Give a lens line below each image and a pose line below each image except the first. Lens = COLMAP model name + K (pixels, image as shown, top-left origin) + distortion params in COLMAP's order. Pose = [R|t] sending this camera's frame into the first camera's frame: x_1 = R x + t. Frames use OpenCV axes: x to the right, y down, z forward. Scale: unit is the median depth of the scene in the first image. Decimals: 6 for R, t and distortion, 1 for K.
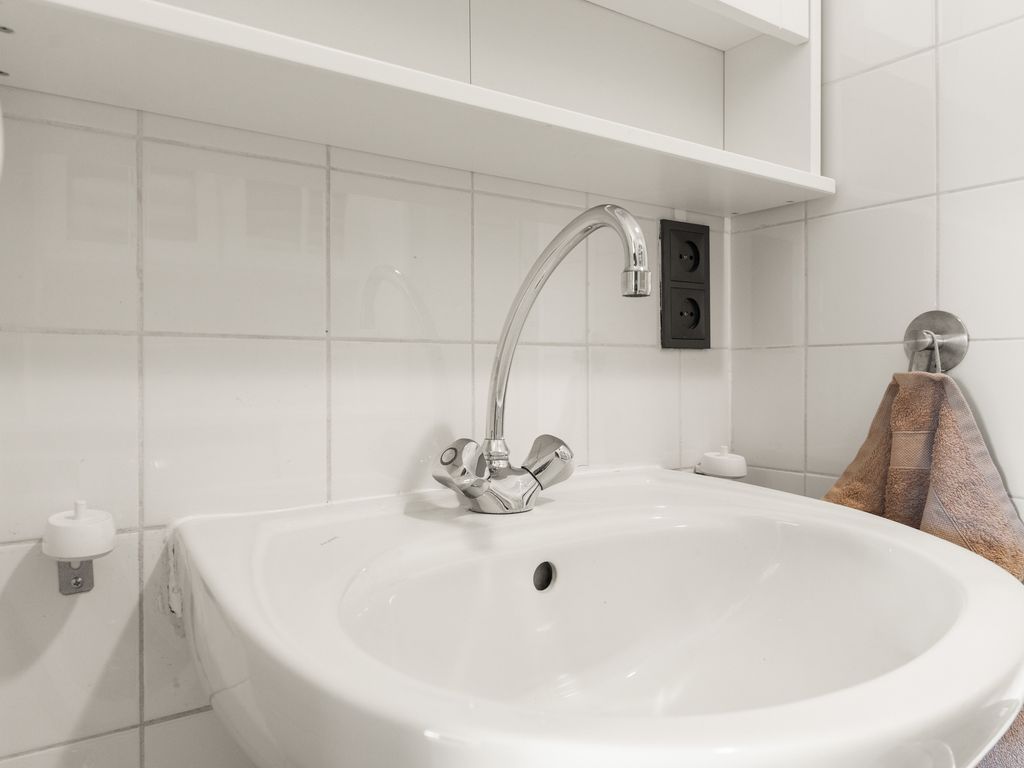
lens RADIAL K [[746.1, 0, 512.0], [0, 746.1, 384.0], [0, 0, 1]] dist [0.000324, -0.001673]
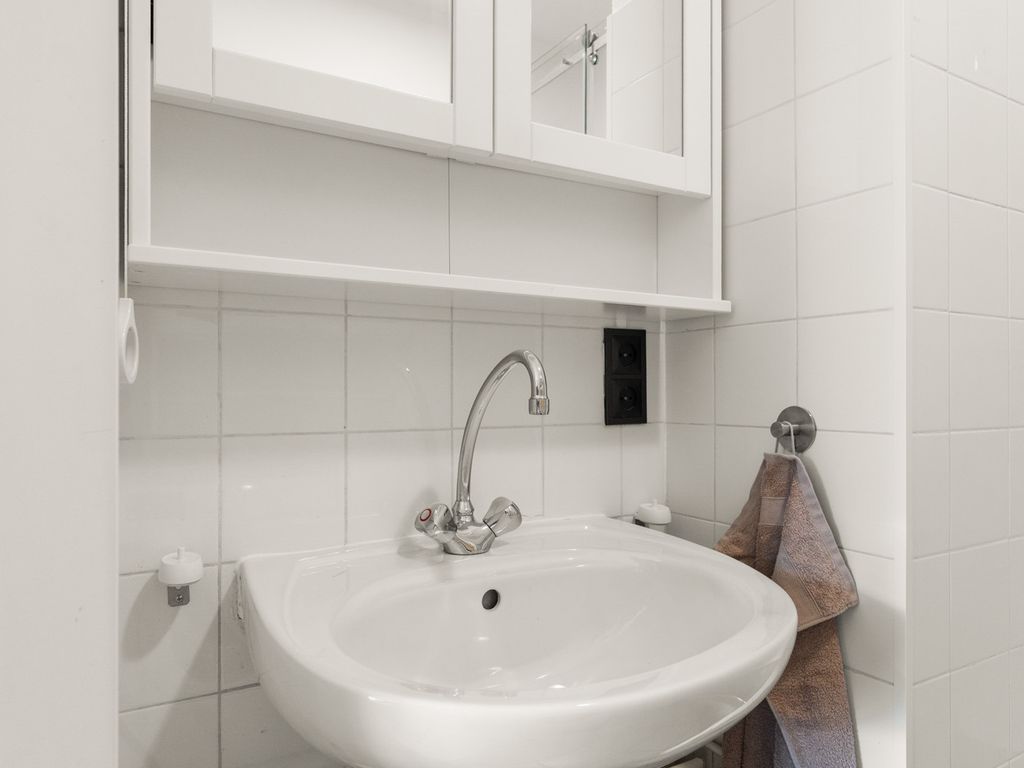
lens RADIAL K [[720.5, 0, 528.2], [0, 720.5, 387.1], [0, 0, 1]] dist [0.000060, 0.000718]
pose [[0.996628, 0.000962, -0.082042, 0.211064], [-0.001738, 0.999954, -0.009396, -0.128617], [0.082029, 0.009507, 0.996585, -0.351435]]
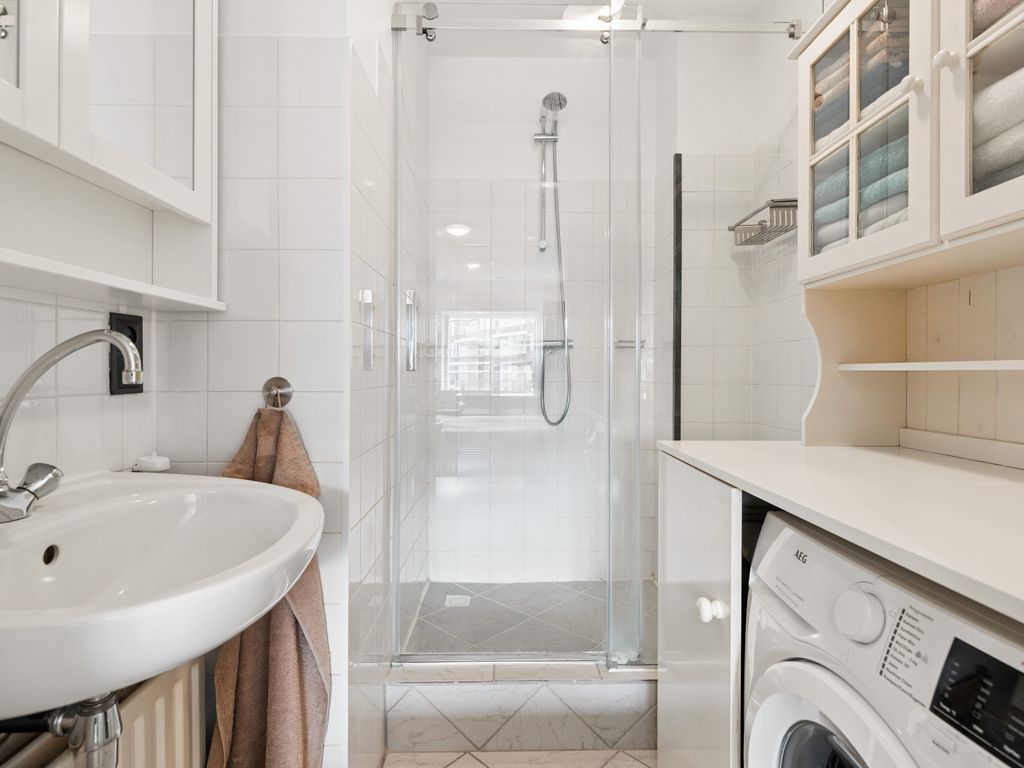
lens RADIAL K [[552.7, 0, 510.0], [0, 552.7, 376.9], [0, 0, 1]] dist [0.038106, -0.000034]
pose [[0.566847, -0.004104, 0.823813, -0.367332], [-0.004619, 0.999956, 0.008160, -0.123025], [-0.823810, -0.008431, 0.566803, -0.440077]]
